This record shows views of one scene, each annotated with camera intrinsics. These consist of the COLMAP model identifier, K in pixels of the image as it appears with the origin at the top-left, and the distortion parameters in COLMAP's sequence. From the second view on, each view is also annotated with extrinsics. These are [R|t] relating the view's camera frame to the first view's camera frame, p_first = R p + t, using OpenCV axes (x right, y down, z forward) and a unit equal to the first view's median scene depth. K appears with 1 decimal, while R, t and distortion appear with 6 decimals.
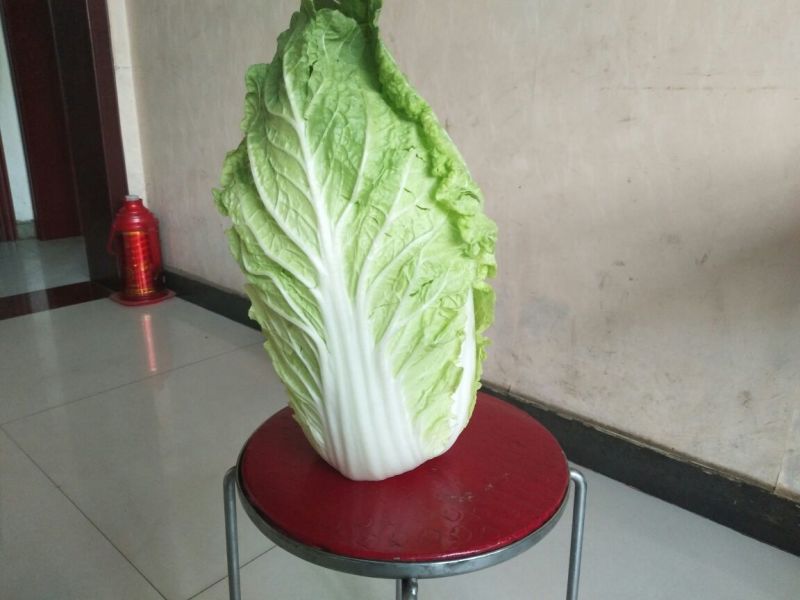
lens RADIAL K [[612.0, 0, 400.0], [0, 612.0, 300.0], [0, 0, 1]] dist [0.085845, -0.156936]
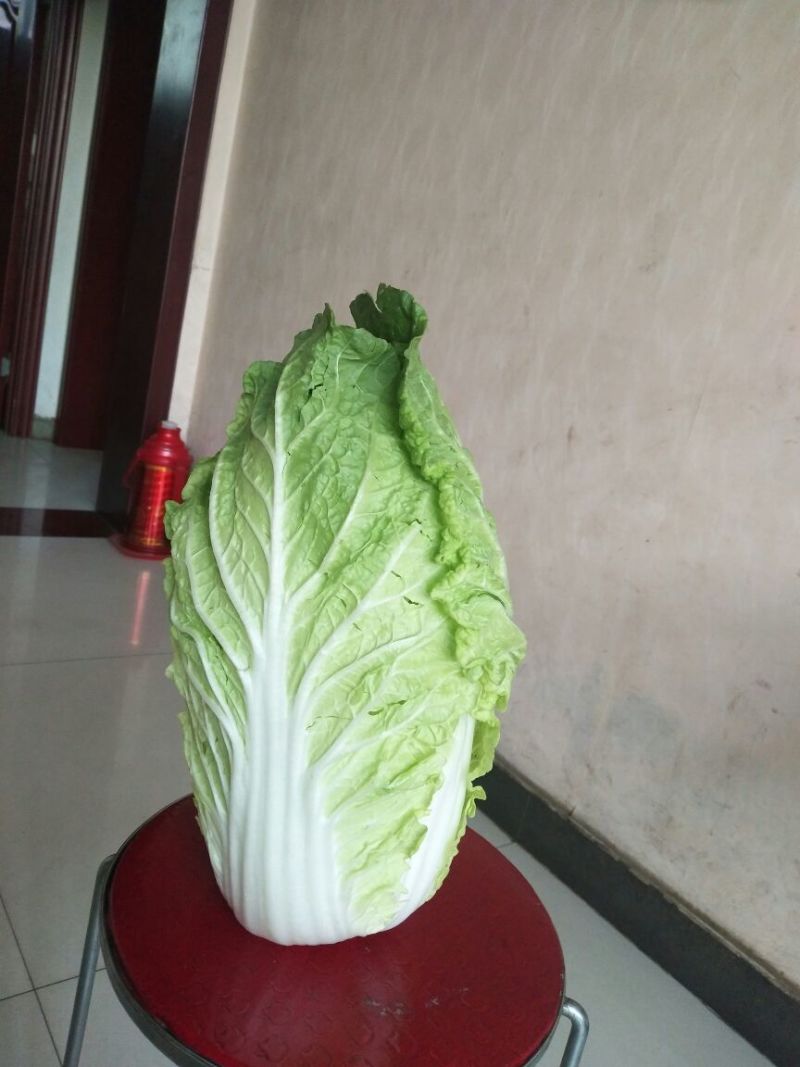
lens RADIAL K [[816.3, 0, 396.4], [0, 816.3, 521.3], [0, 0, 1]] dist [0.085845, -0.156936]
pose [[0.960432, 0.238745, -0.143428, 0.129827], [-0.251835, 0.964366, -0.081104, -0.153463], [0.118954, 0.114015, 0.986332, 0.030866]]
